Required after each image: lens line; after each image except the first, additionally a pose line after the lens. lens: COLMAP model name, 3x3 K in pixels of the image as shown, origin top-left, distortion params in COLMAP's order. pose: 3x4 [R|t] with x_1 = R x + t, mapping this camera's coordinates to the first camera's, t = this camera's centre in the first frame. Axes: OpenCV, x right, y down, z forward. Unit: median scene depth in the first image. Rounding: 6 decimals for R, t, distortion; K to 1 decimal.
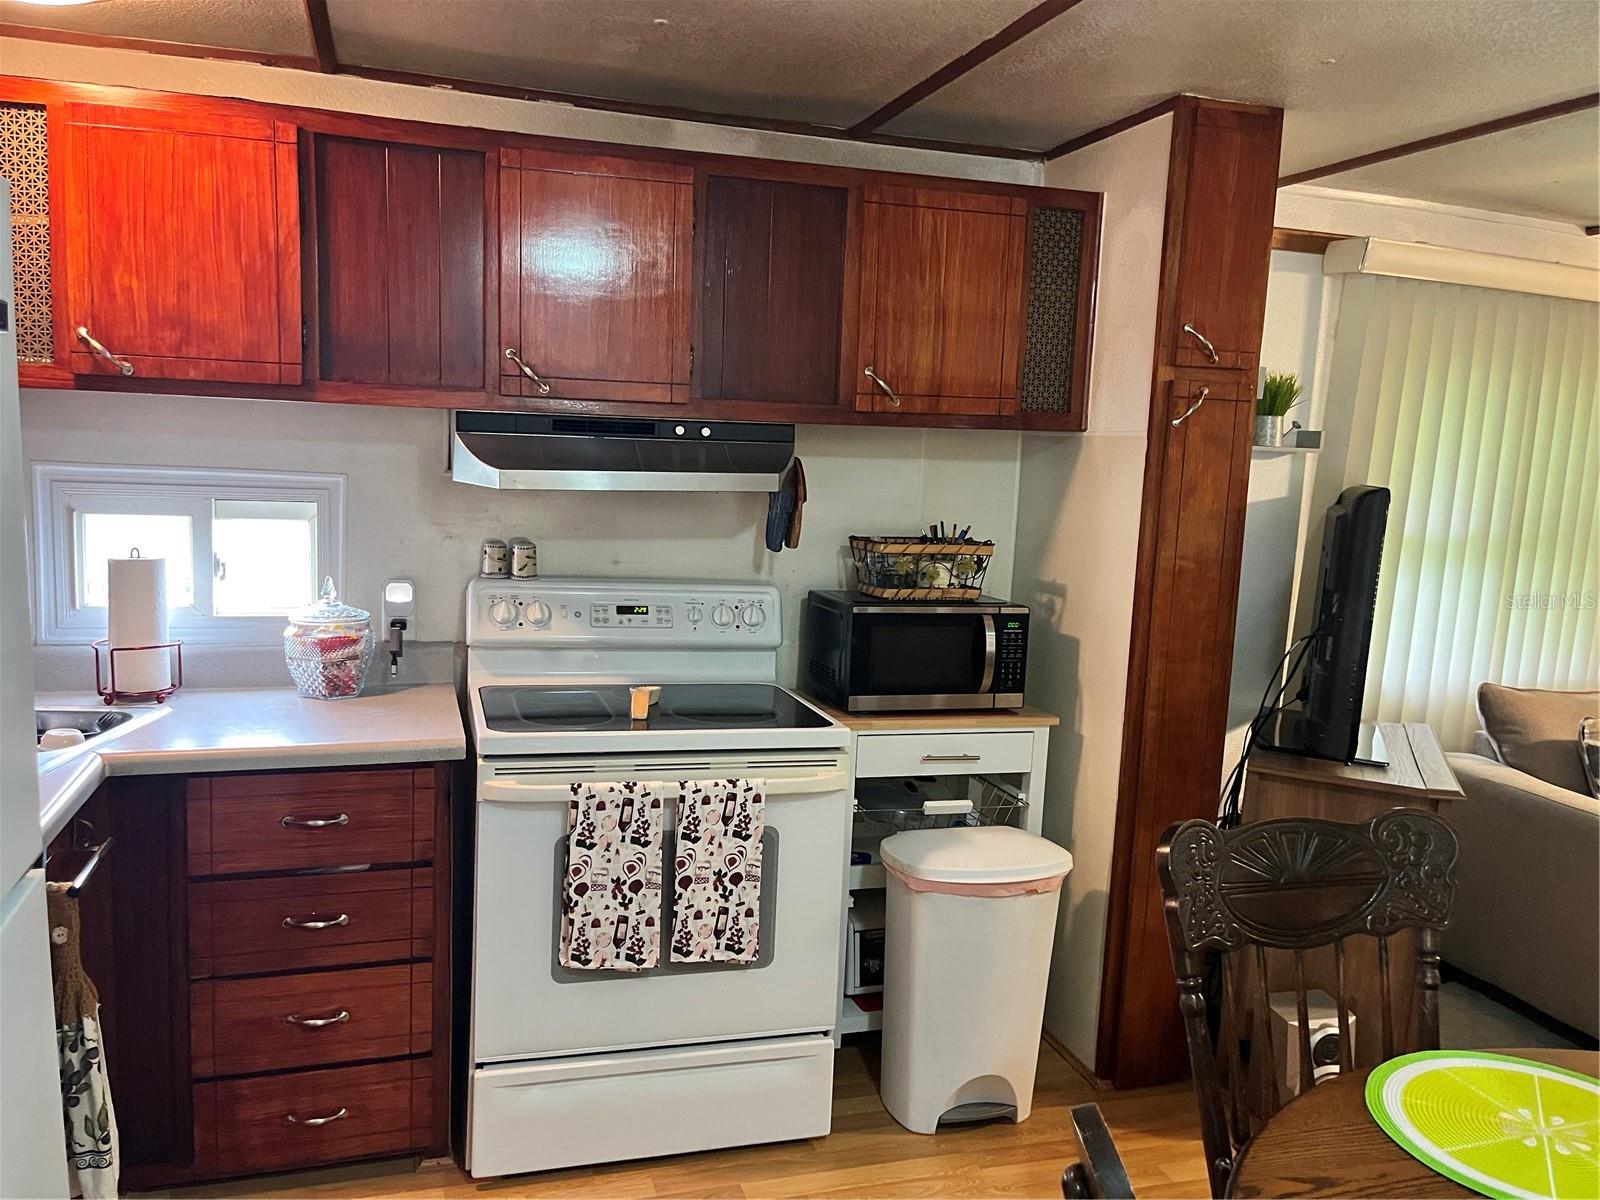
lens RADIAL K [[1210.1, 0, 786.6], [0, 1210.1, 604.5], [0, 0, 1]] dist [0.063813, -0.091871]
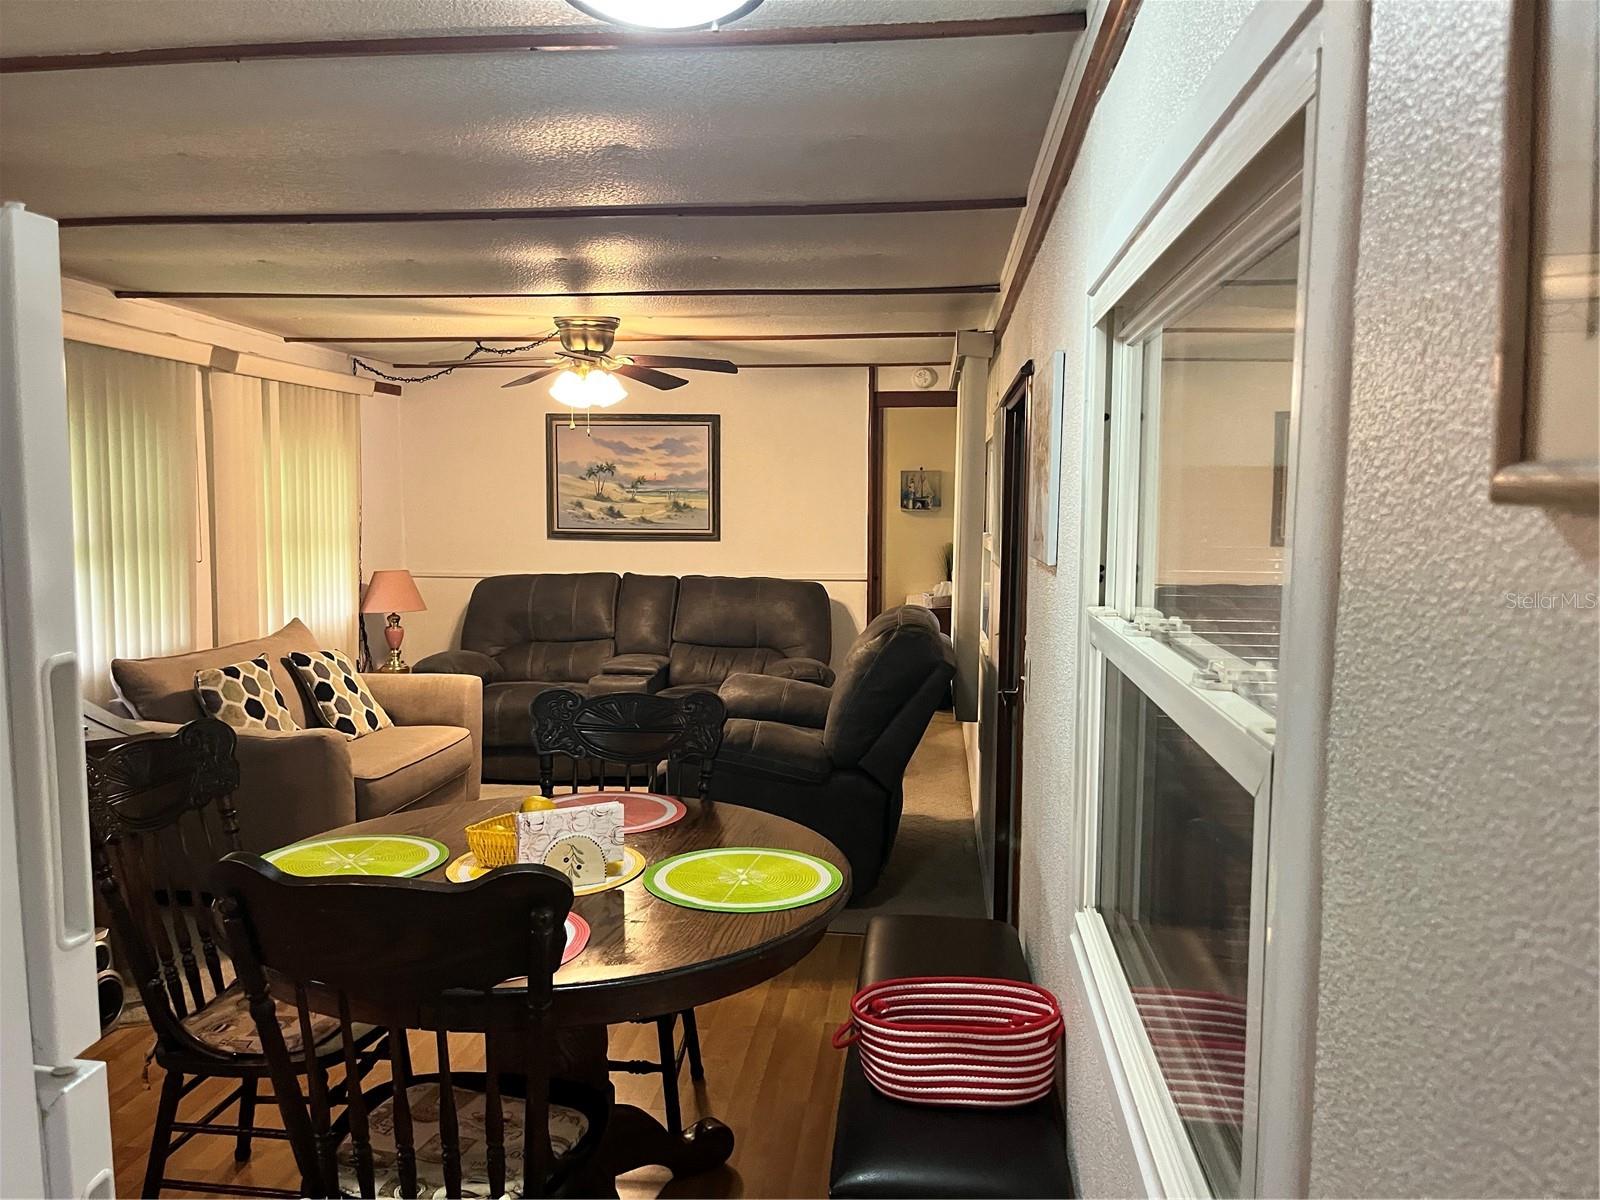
lens RADIAL K [[1210.1, 0, 793.2], [0, 1210.1, 600.9], [0, 0, 1]] dist [0.063813, -0.091871]
pose [[0.403820, -0.121025, 0.906798, -0.335900], [0.133808, 0.988365, 0.072324, 0.010650], [-0.905000, 0.092131, 0.415316, -0.172569]]
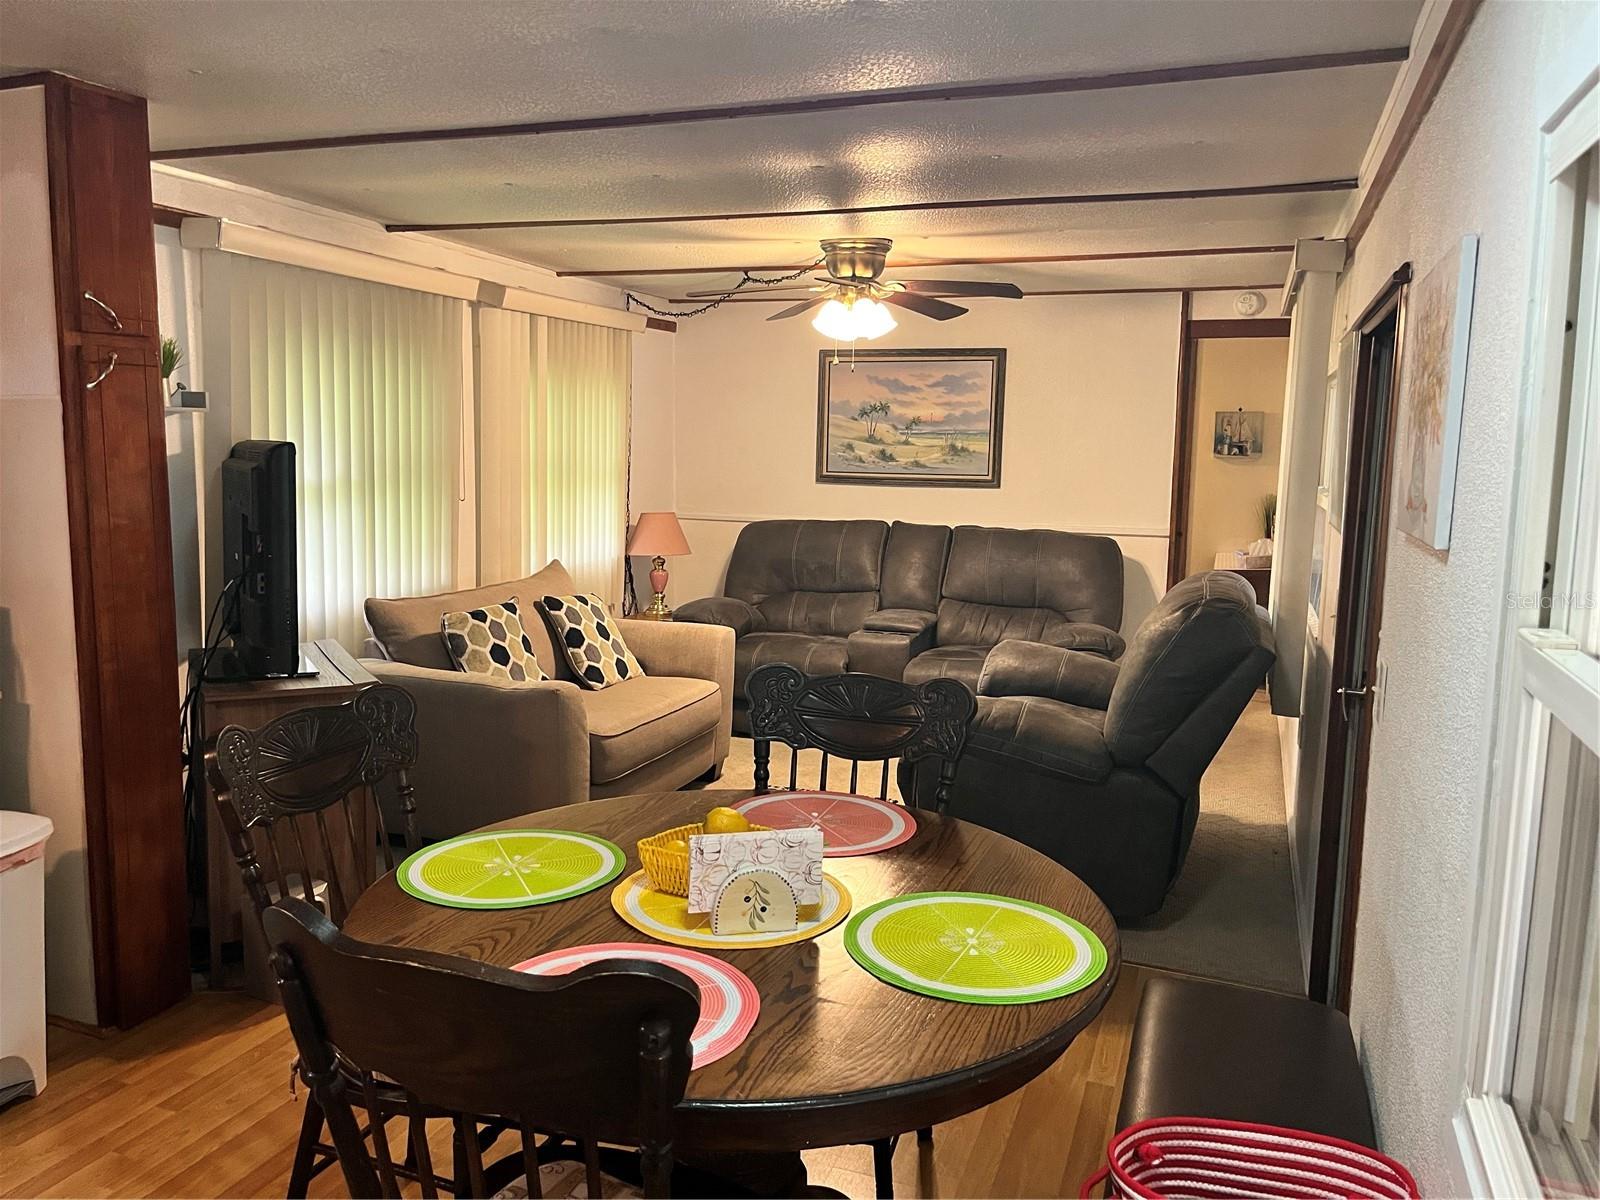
lens RADIAL K [[1210.1, 0, 783.0], [0, 1210.1, 587.6], [0, 0, 1]] dist [0.063813, -0.091871]
pose [[0.617424, -0.133403, 0.775237, -0.145606], [0.115134, 0.990227, 0.078702, 0.007003], [-0.778160, 0.040664, 0.626749, -0.107832]]
